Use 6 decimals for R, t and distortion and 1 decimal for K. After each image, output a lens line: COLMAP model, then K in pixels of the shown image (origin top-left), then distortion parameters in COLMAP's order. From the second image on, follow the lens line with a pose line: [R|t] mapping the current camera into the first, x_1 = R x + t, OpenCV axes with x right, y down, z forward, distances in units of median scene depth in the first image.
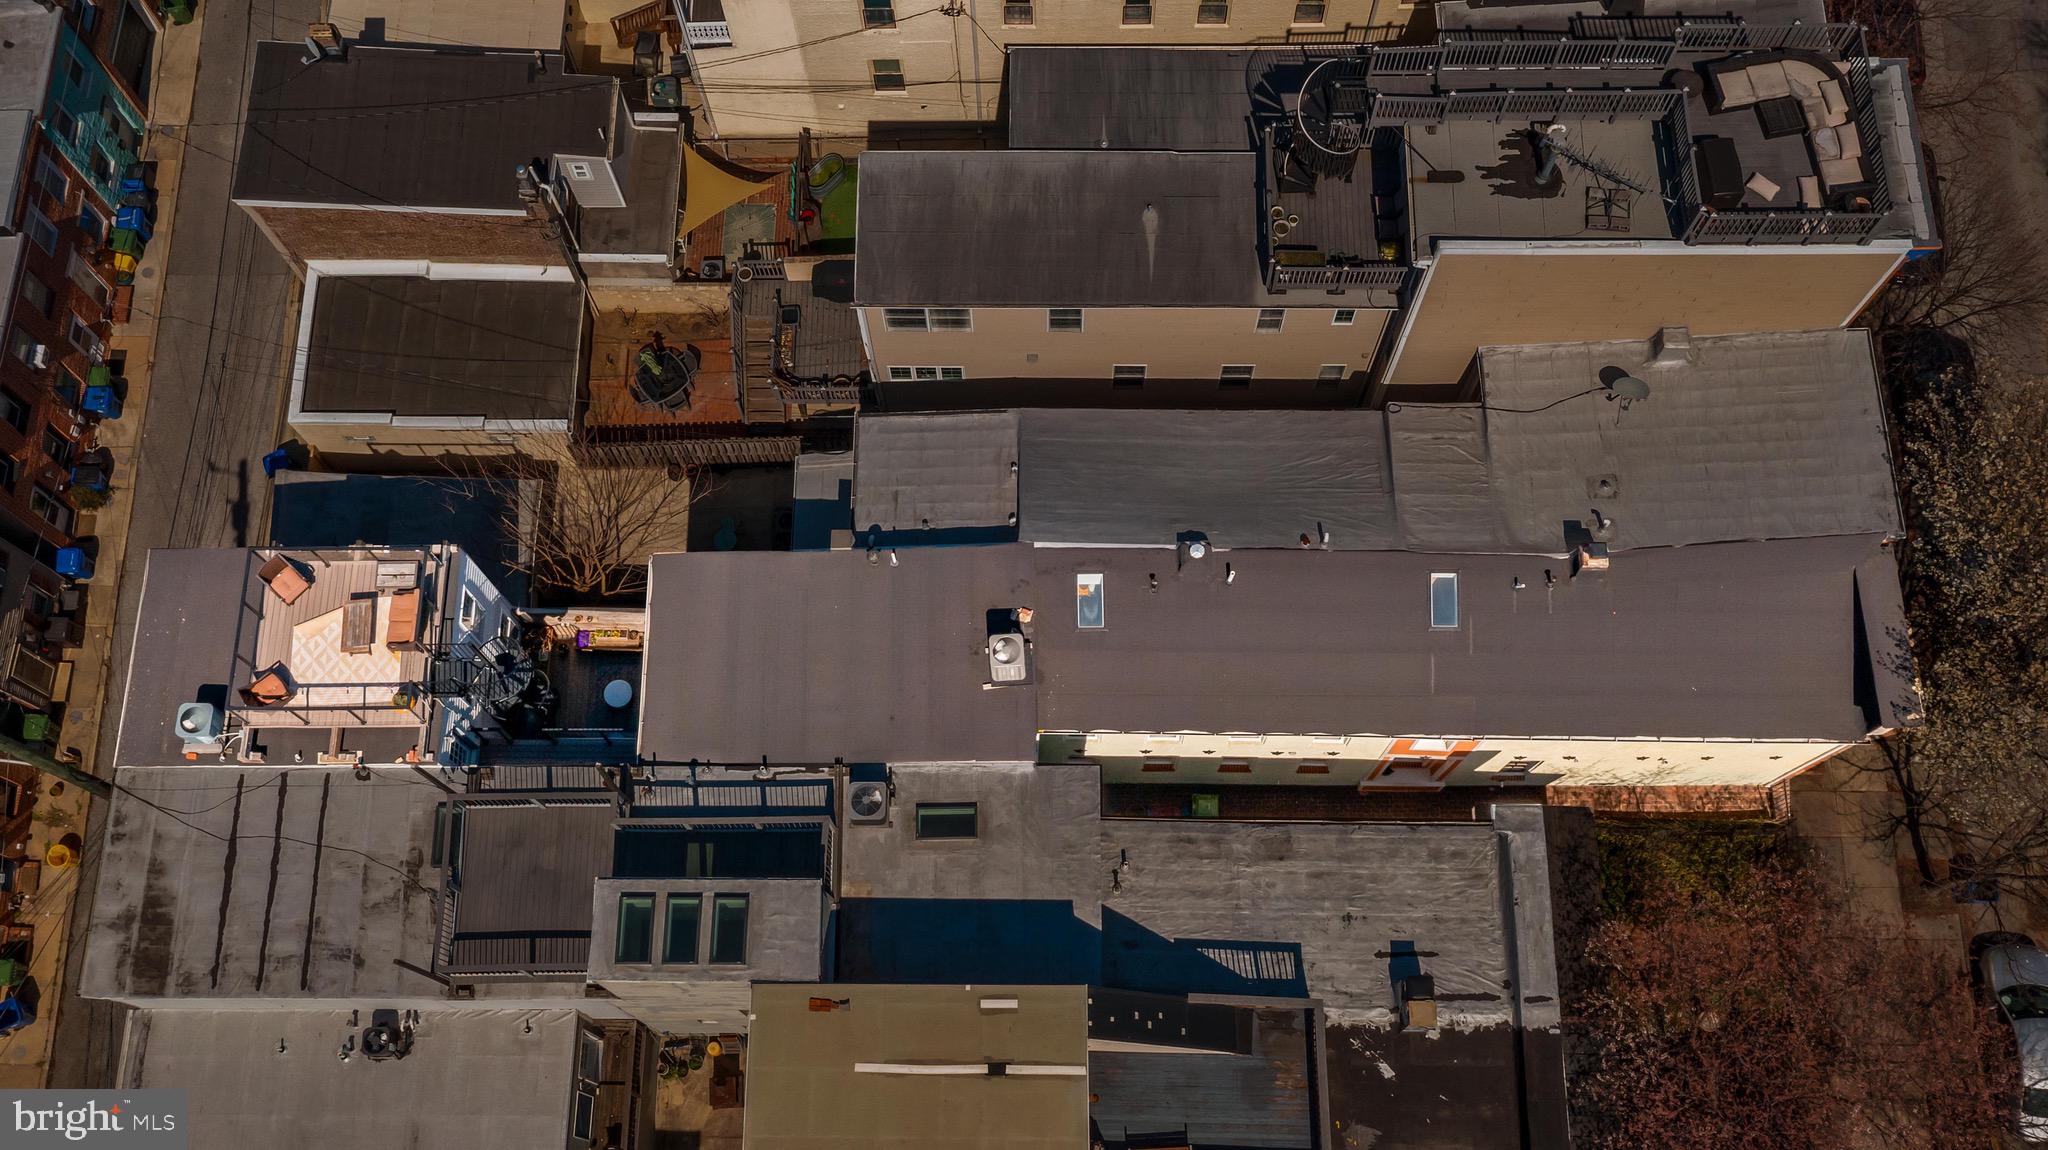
lens RADIAL K [[1942.1, 0, 1014.5], [0, 1942.1, 509.1], [0, 0, 1]] dist [-0.002880, 0.012200]
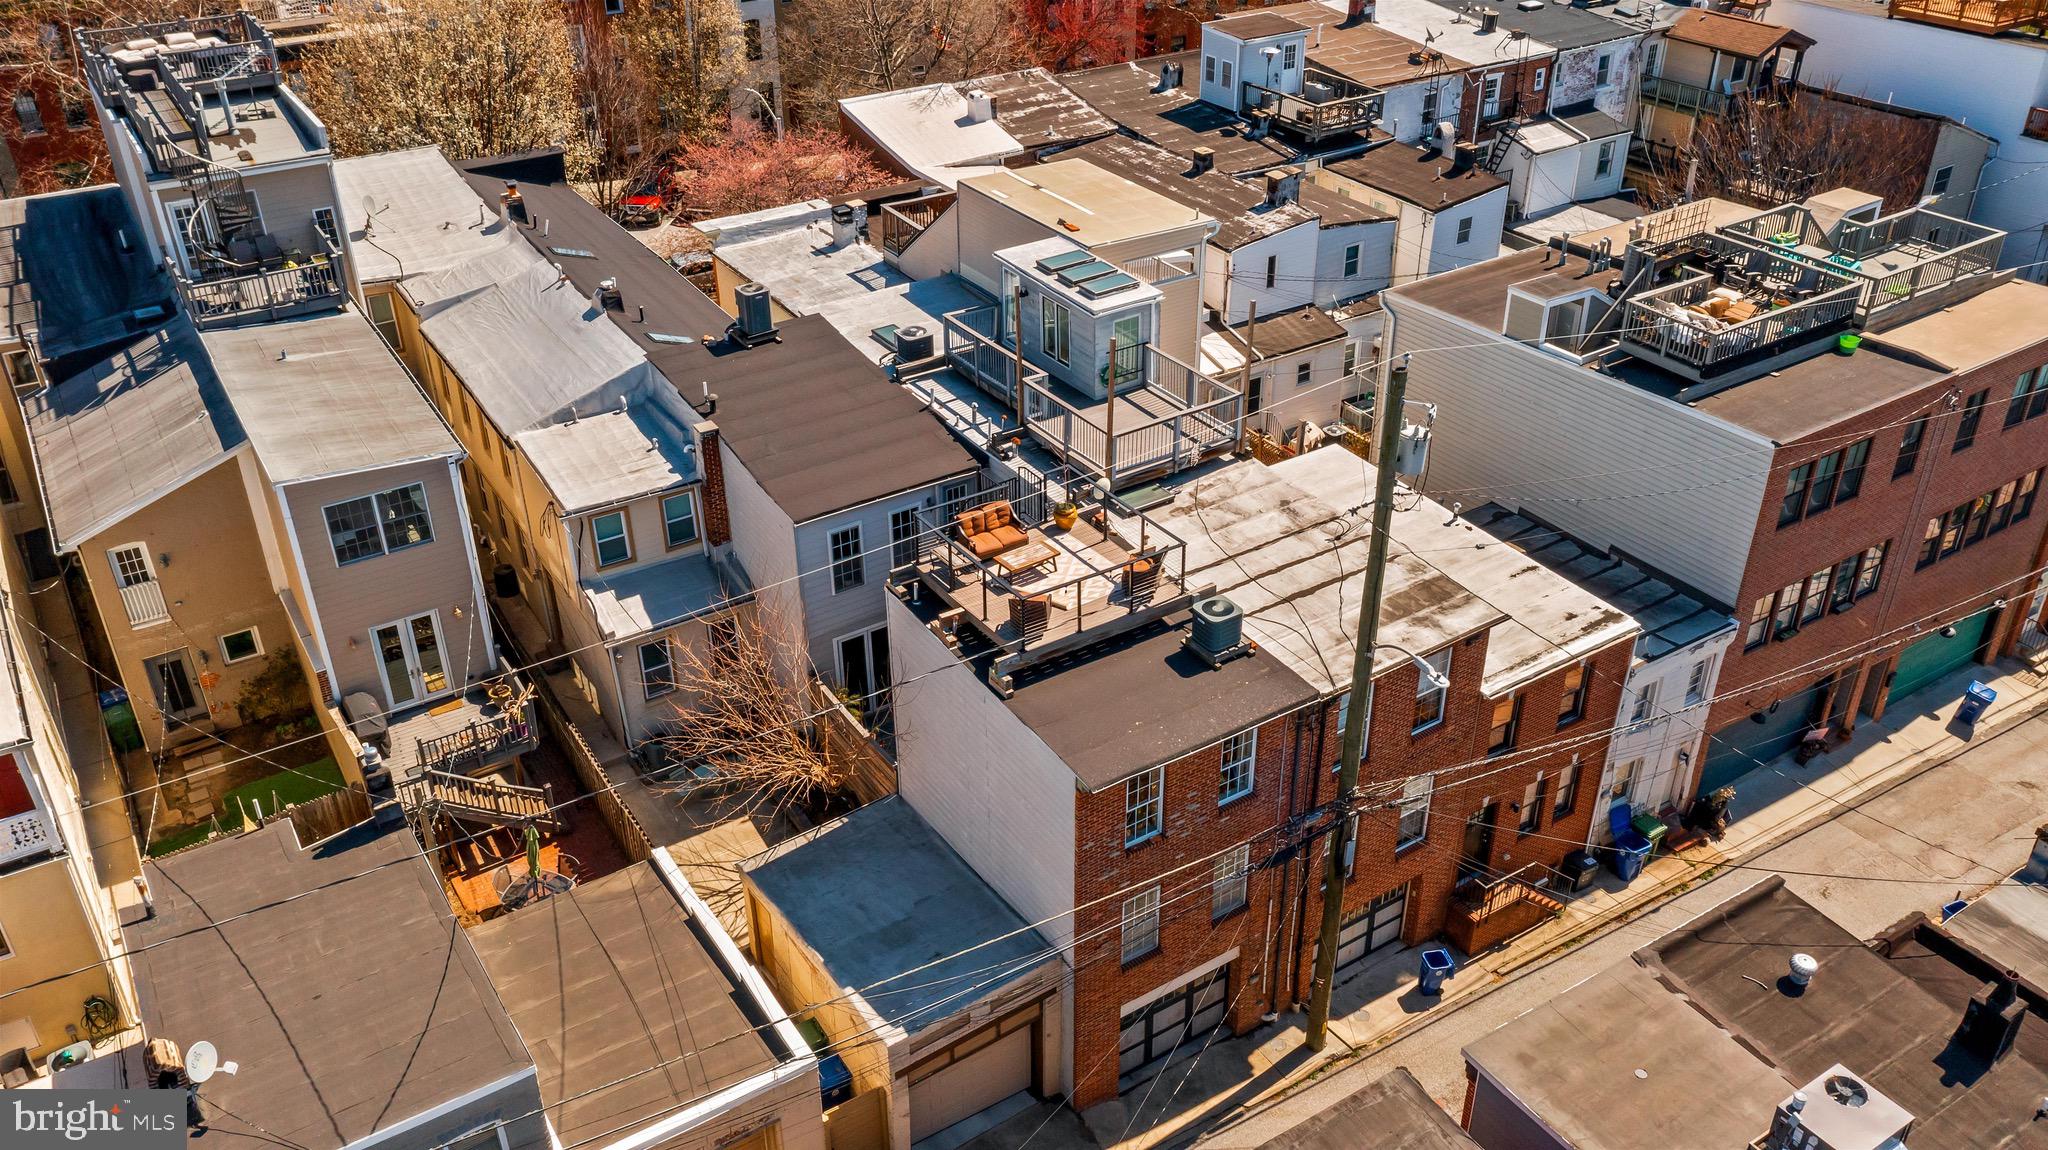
lens RADIAL K [[1629.9, 0, 1011.3], [0, 1629.9, 567.1], [0, 0, 1]] dist [0.004596, 0.003689]
pose [[-0.536791, -0.416688, 0.733640, -0.884682], [0.795643, 0.039318, 0.604489, -0.396383], [-0.280729, 0.908199, 0.310429, 0.773436]]
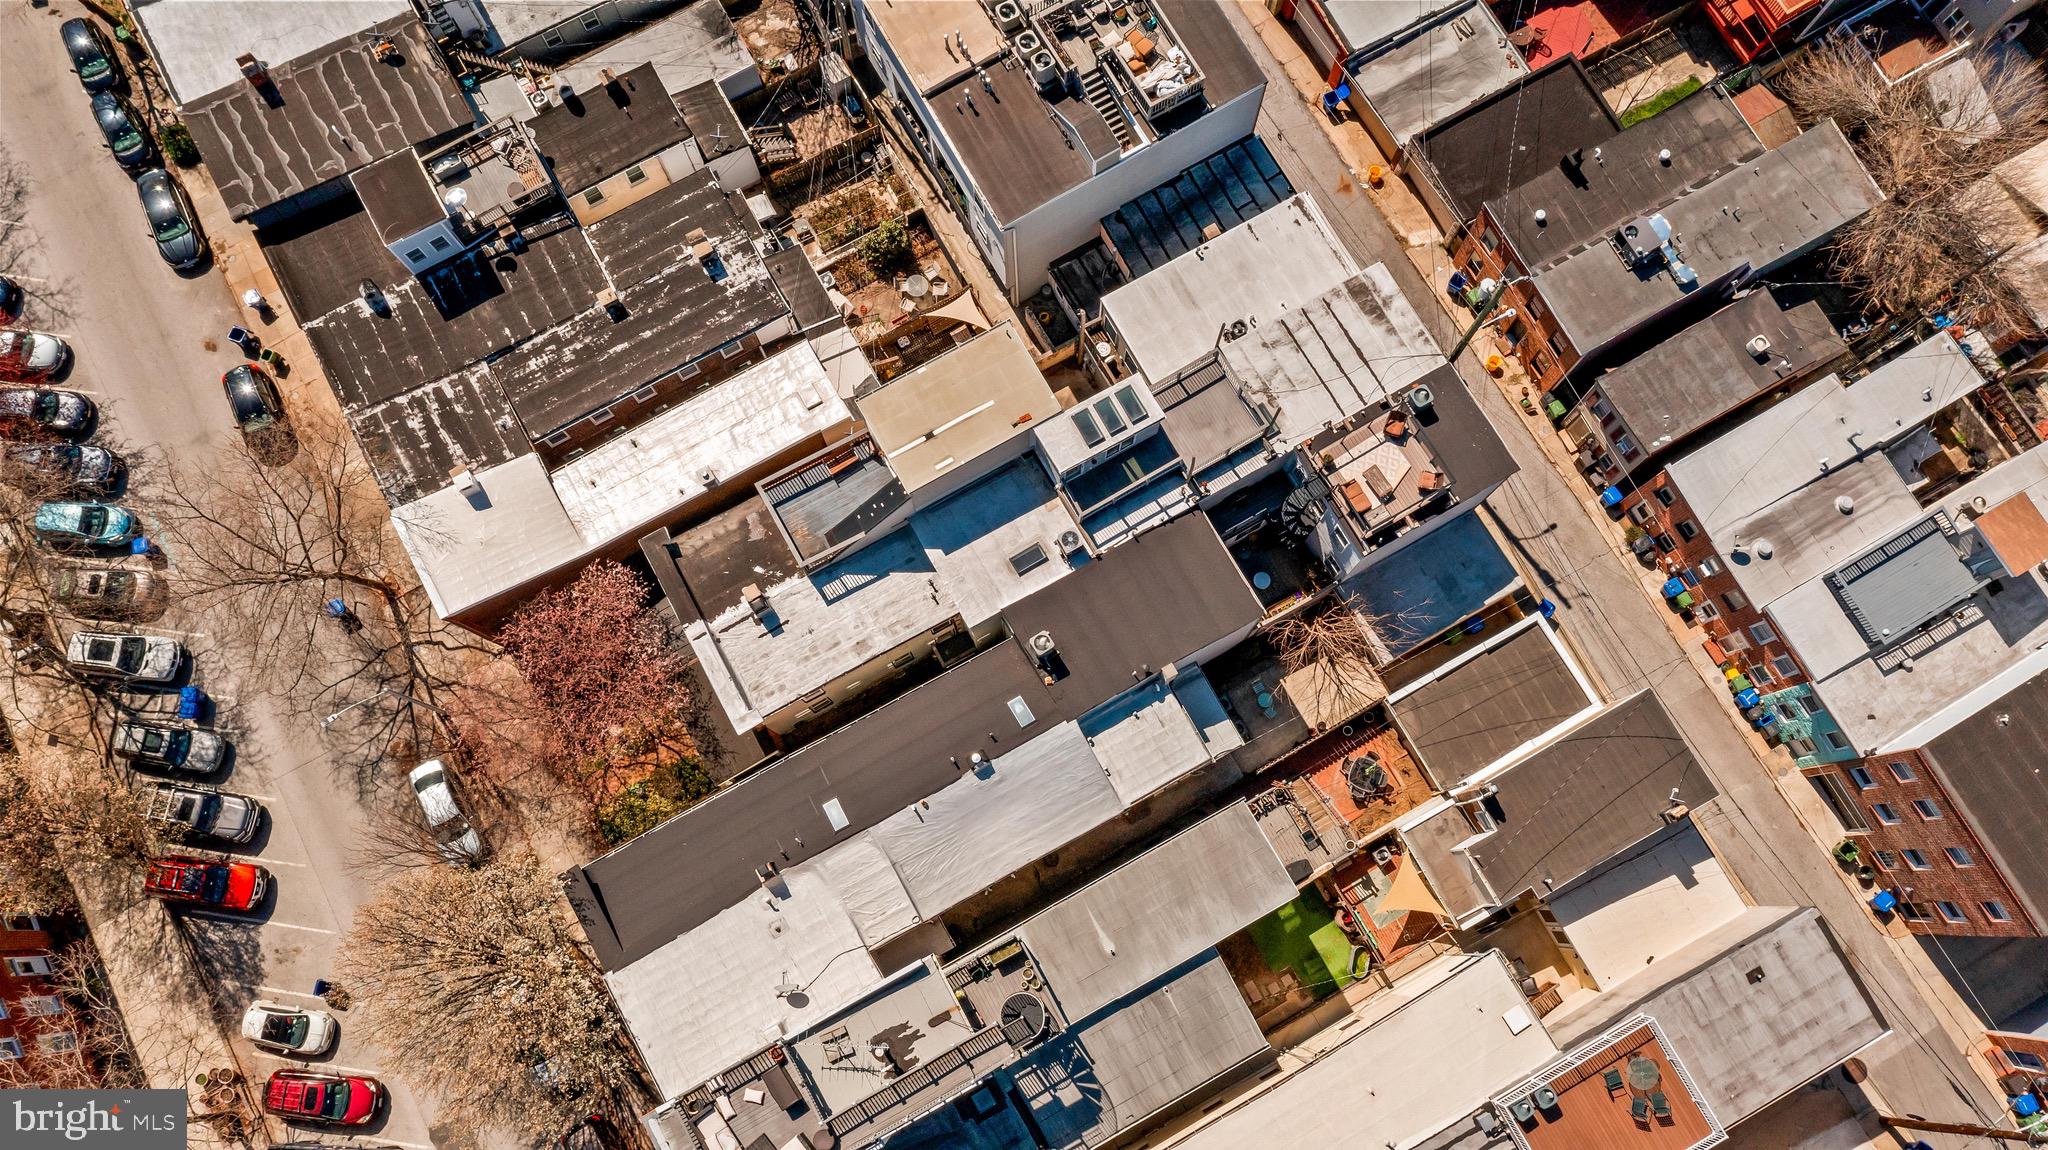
lens RADIAL K [[1629.9, 0, 1011.3], [0, 1629.9, 567.1], [0, 0, 1]] dist [0.004596, 0.003689]
pose [[-0.869698, 0.487928, -0.074514, 0.092314], [-0.449386, -0.720304, 0.528408, -0.616815], [0.204152, 0.493040, 0.845715, -0.261220]]
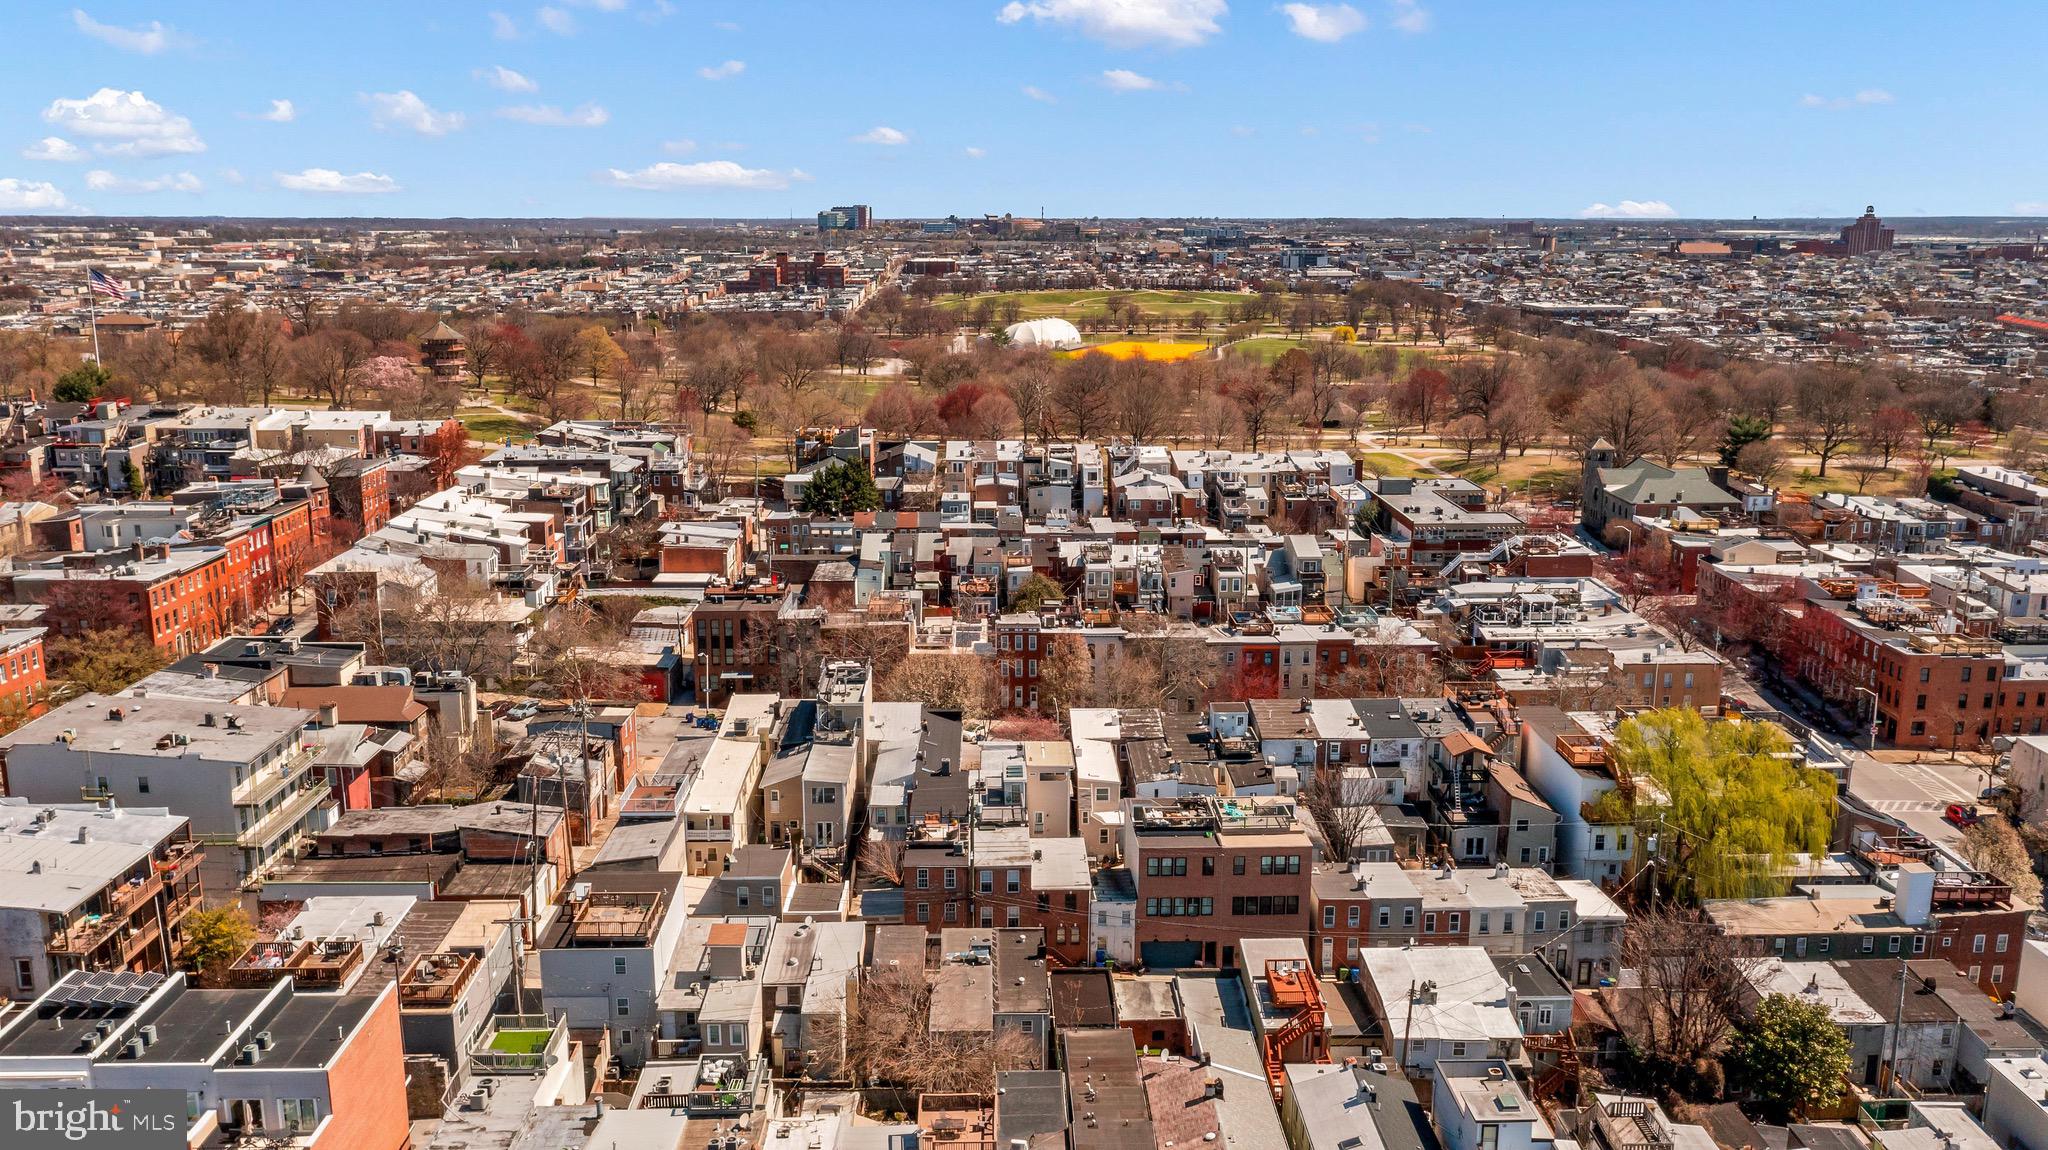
lens RADIAL K [[1629.9, 0, 1011.3], [0, 1629.9, 567.1], [0, 0, 1]] dist [0.004596, 0.003689]
pose [[-0.022097, -0.197022, 0.980150, -3.354547], [0.936303, 0.339629, 0.089378, -0.243929], [-0.350497, 0.919693, 0.176968, -0.078801]]
